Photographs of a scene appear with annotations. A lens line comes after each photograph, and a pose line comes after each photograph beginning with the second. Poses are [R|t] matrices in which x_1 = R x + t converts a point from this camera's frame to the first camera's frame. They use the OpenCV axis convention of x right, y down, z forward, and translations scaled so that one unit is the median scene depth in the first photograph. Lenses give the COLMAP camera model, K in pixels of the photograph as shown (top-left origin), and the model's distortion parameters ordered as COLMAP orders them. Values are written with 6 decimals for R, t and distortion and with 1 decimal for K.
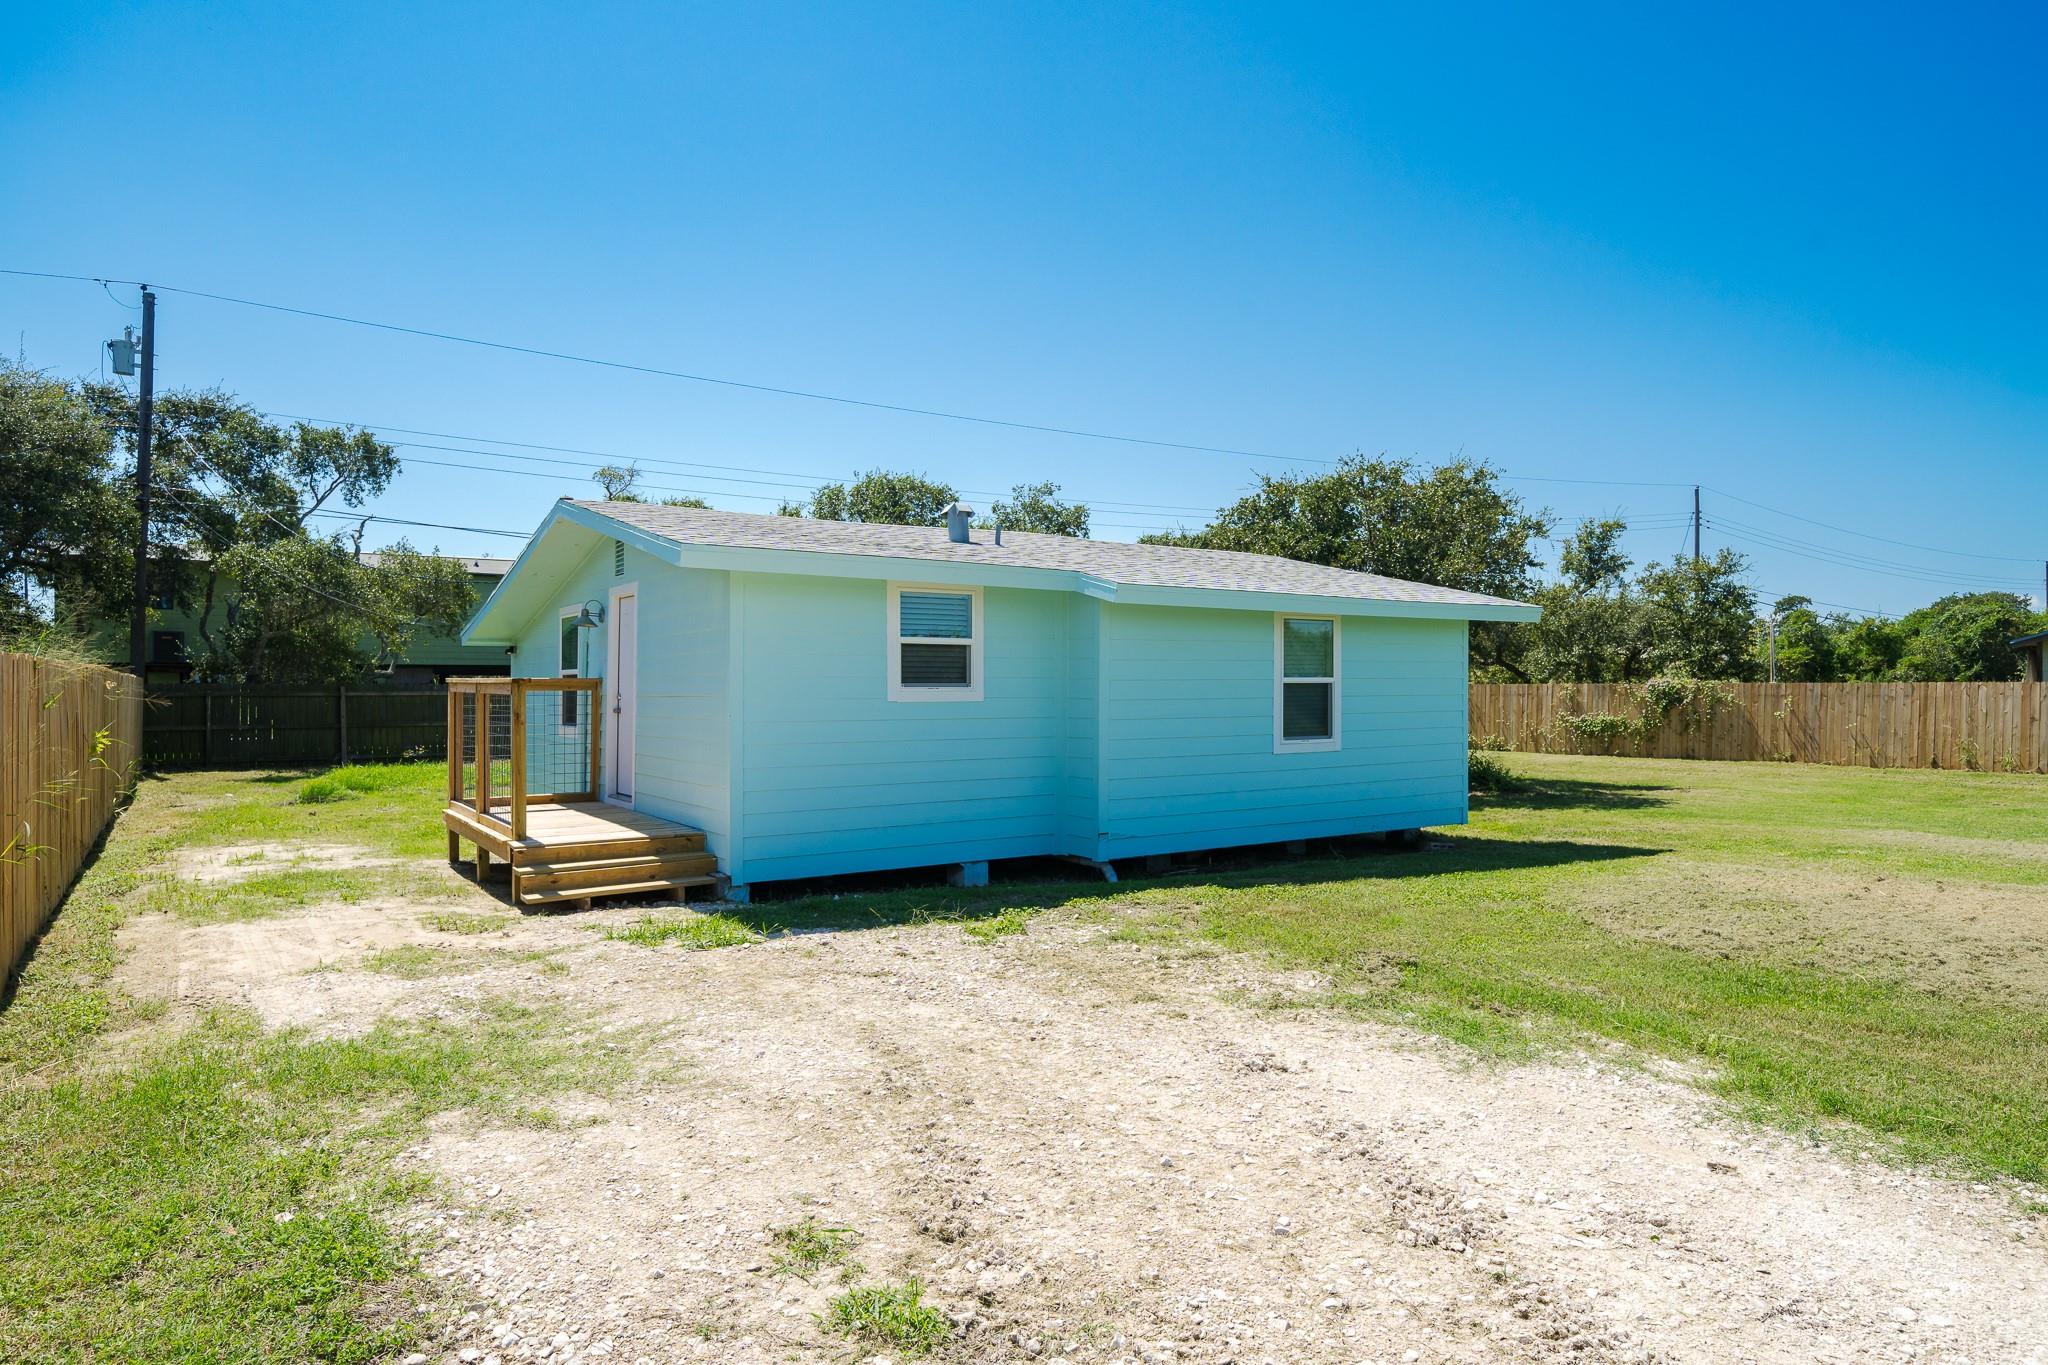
lens RADIAL K [[1260.4, 0, 1024.3], [0, 1260.4, 679.9], [0, 0, 1]] dist [0.009785, 0.001480]
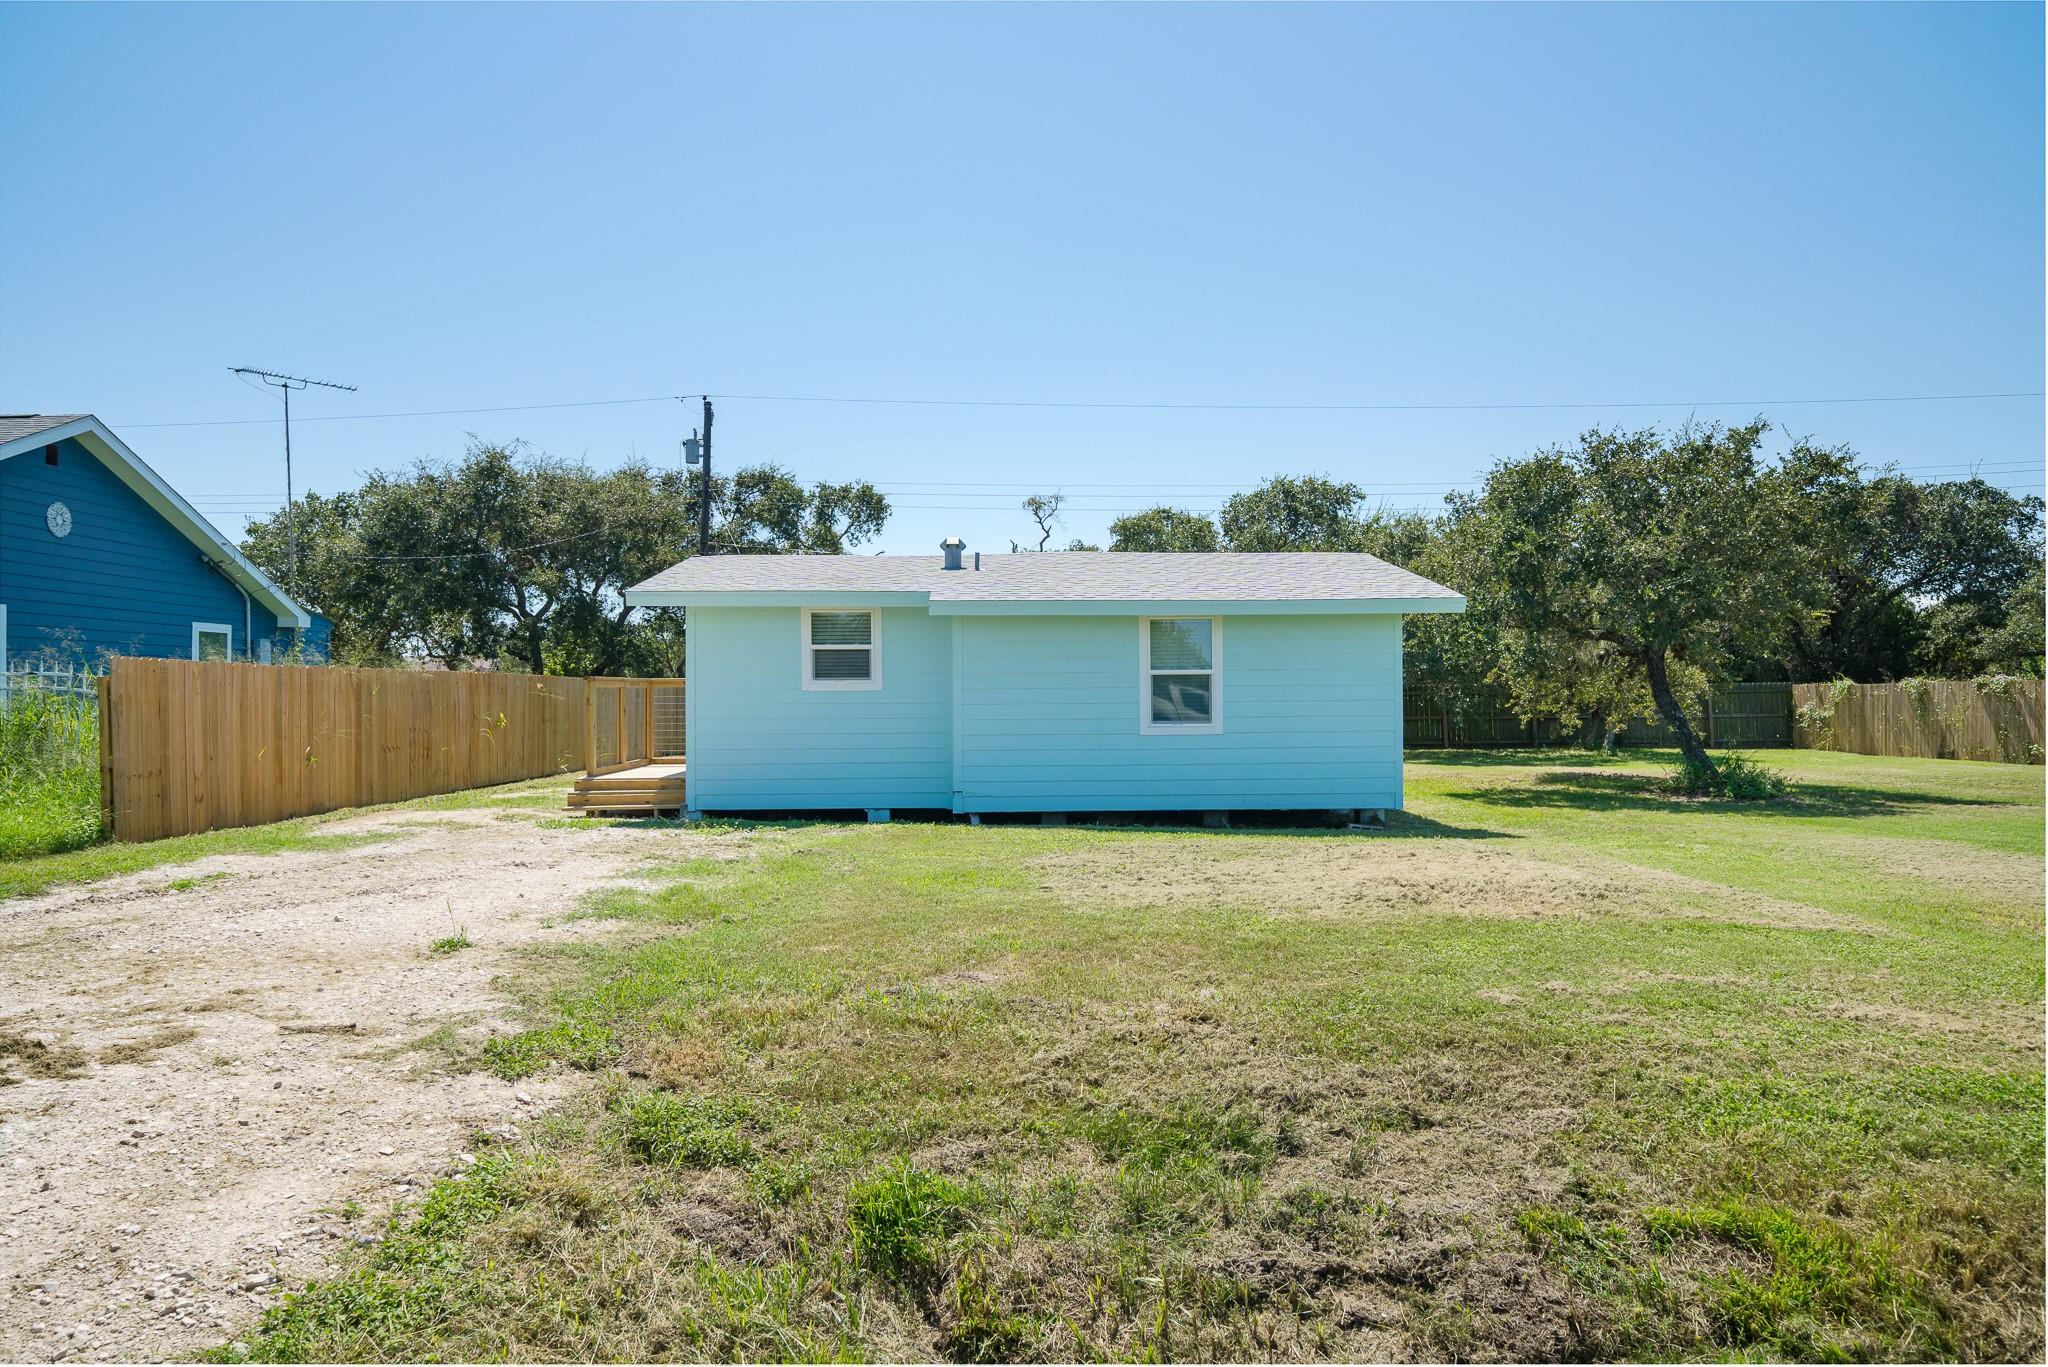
lens RADIAL K [[1405.6, 0, 1025.0], [0, 1405.6, 688.4], [0, 0, 1]] dist [-0.008367, -0.000658]
pose [[0.840019, -0.006829, -0.542514, 0.799917], [0.006992, 0.999974, -0.001761, 0.016507], [0.542512, -0.002314, 0.840045, -0.167006]]
